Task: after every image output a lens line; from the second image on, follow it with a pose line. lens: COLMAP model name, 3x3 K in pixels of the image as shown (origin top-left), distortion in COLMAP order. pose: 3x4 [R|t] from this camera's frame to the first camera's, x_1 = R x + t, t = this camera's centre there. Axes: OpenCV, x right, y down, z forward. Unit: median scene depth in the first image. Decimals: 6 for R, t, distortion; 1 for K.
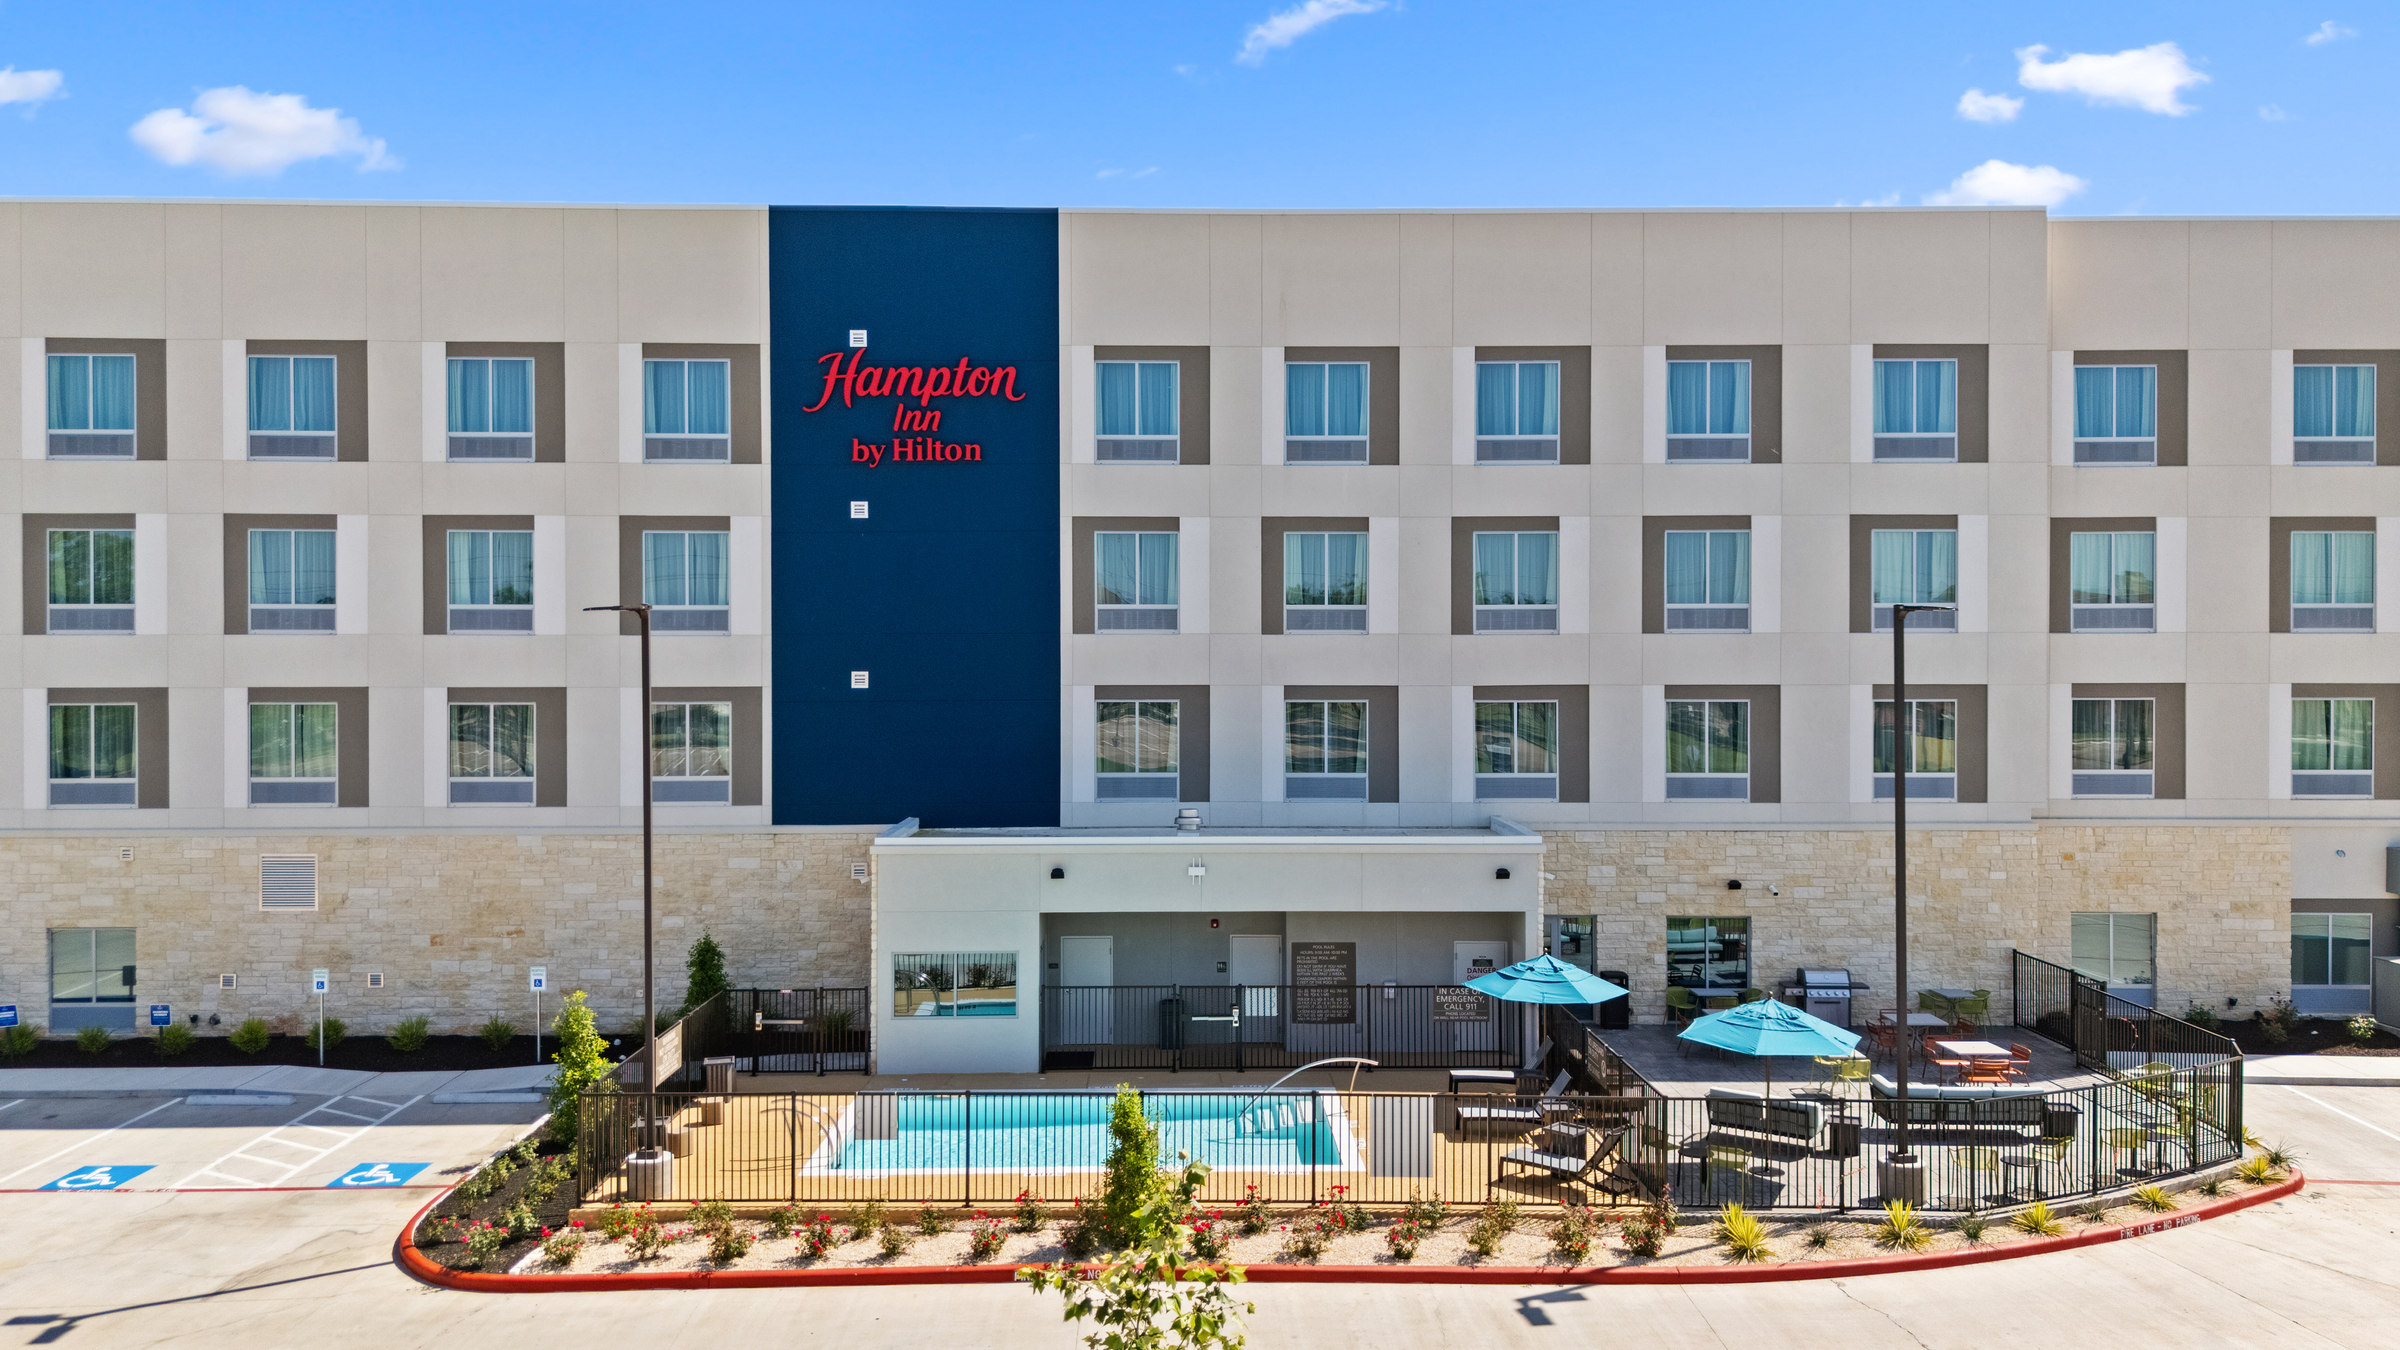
lens RADIAL K [[1815.2, 0, 1203.6], [0, 1815.2, 678.3], [0, 0, 1]] dist [0.036155, 0.000175]
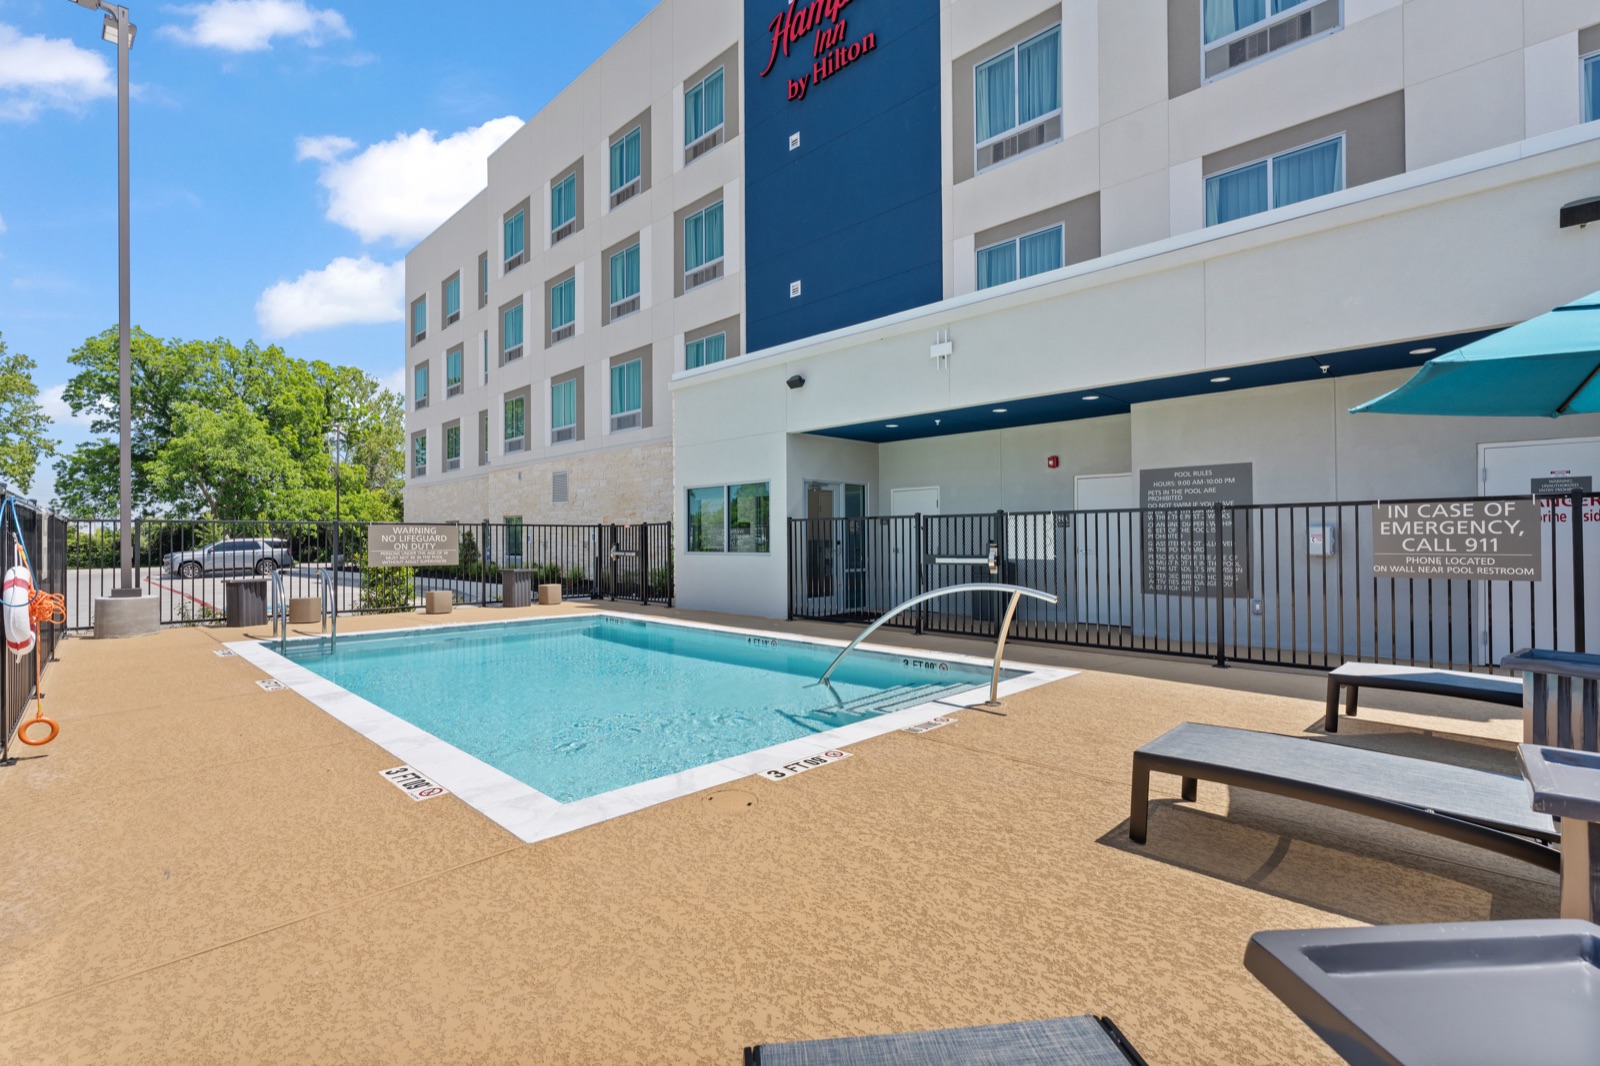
lens RADIAL K [[727.6, 0, 798.4], [0, 727.6, 532.7], [0, 0, 1]] dist [0.000259, 0.000051]
pose [[0.707985, -0.004047, -0.706216, 0.137131], [-0.000288, 0.999982, -0.006019, 0.158089], [0.706227, 0.004465, 0.707971, 0.676544]]
